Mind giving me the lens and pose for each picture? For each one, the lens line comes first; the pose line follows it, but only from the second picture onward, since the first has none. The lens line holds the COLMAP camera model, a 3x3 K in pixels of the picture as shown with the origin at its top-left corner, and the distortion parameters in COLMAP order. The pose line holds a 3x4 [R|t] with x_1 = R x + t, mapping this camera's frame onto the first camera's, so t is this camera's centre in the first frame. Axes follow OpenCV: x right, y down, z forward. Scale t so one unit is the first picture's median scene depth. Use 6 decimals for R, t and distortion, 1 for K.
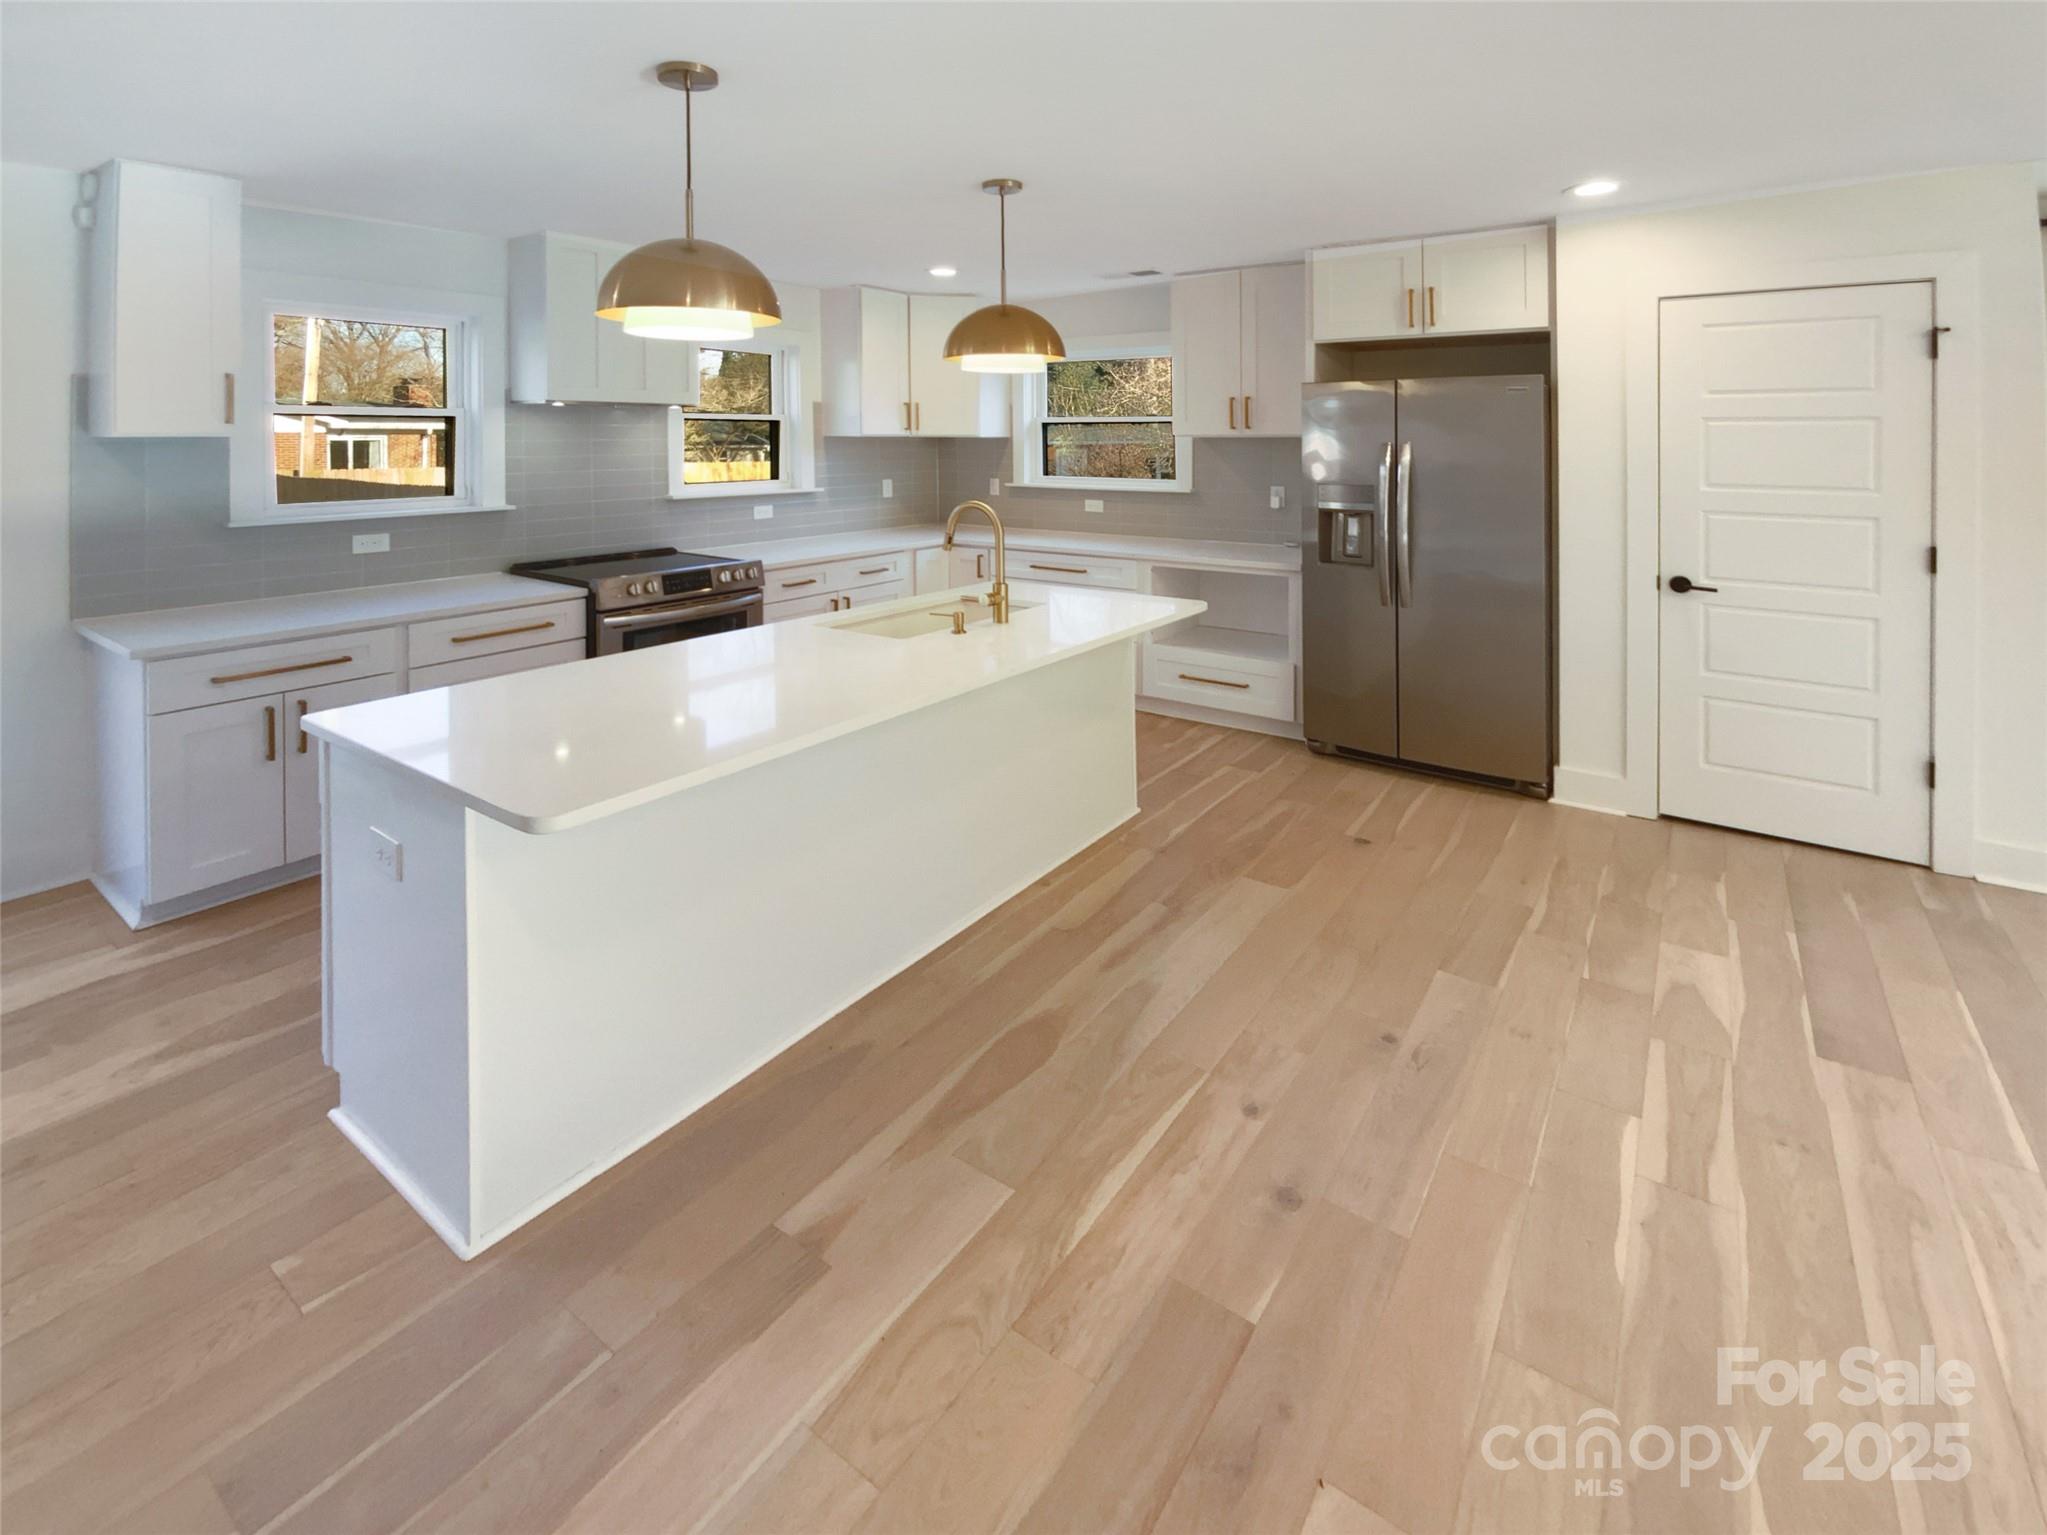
lens RADIAL K [[896.0, 0, 1023.5], [0, 896.0, 767.5], [0, 0, 1]] dist [0.007728, 0.000396]
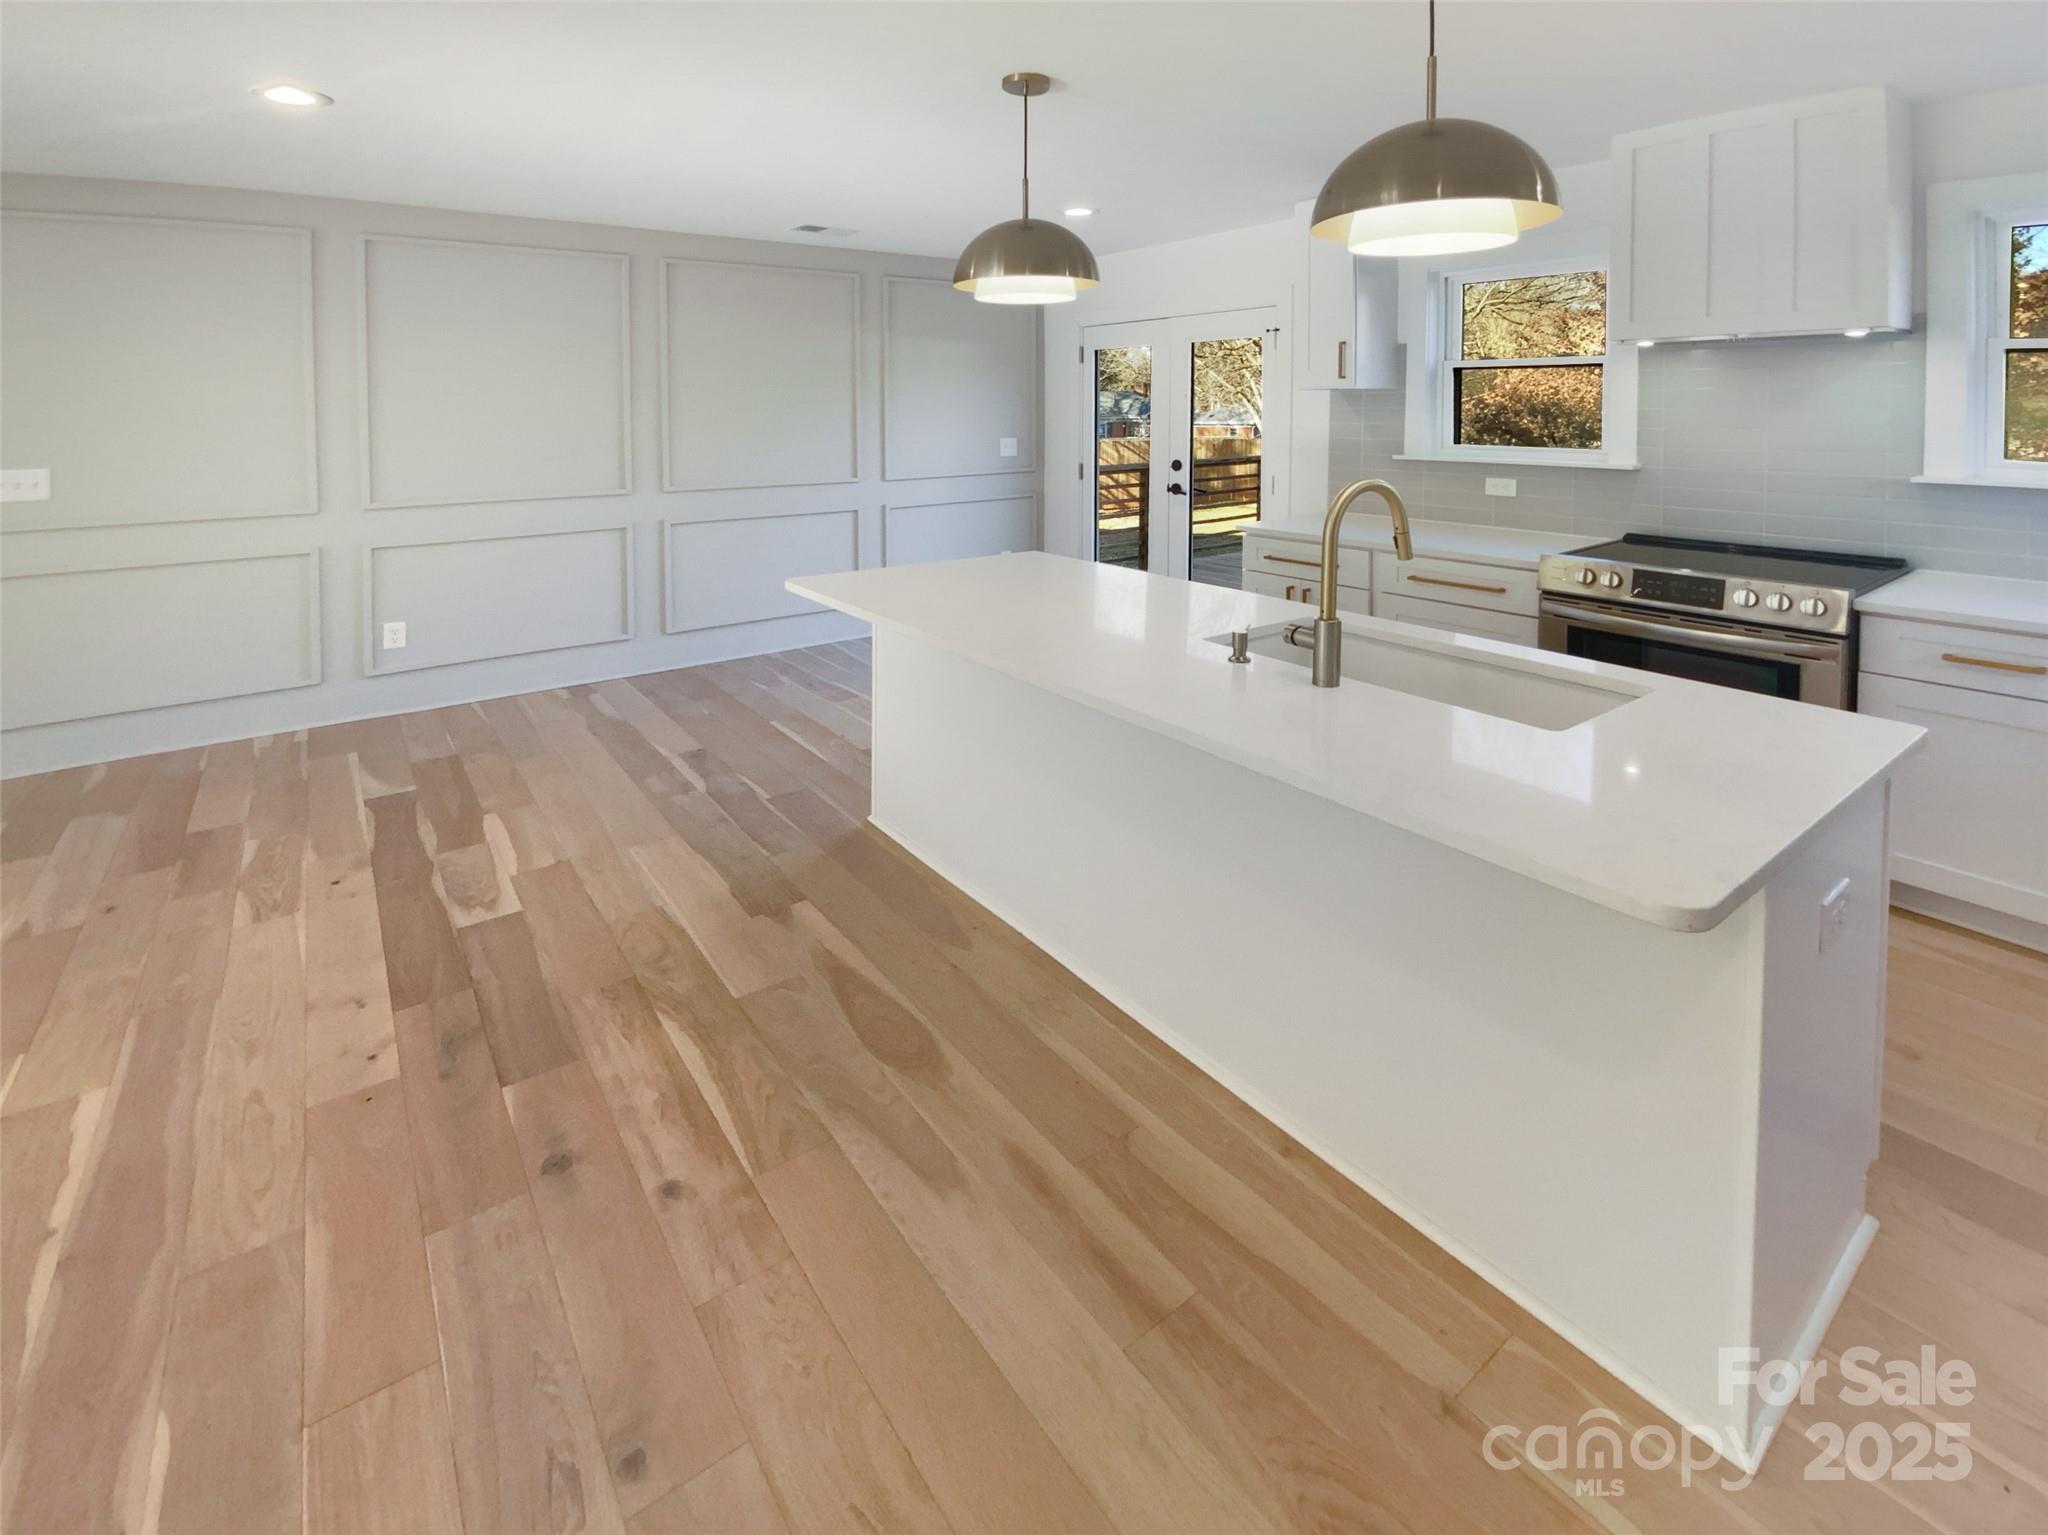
lens RADIAL K [[905.0, 0, 1033.5], [0, 905.0, 717.5], [0, 0, 1]] dist [-0.018358, 0.006357]
pose [[-0.292193, 0.321453, -0.900717, 0.541730], [-0.331383, 0.849440, 0.410654, -0.309113], [0.897111, 0.418472, -0.141676, 0.880518]]
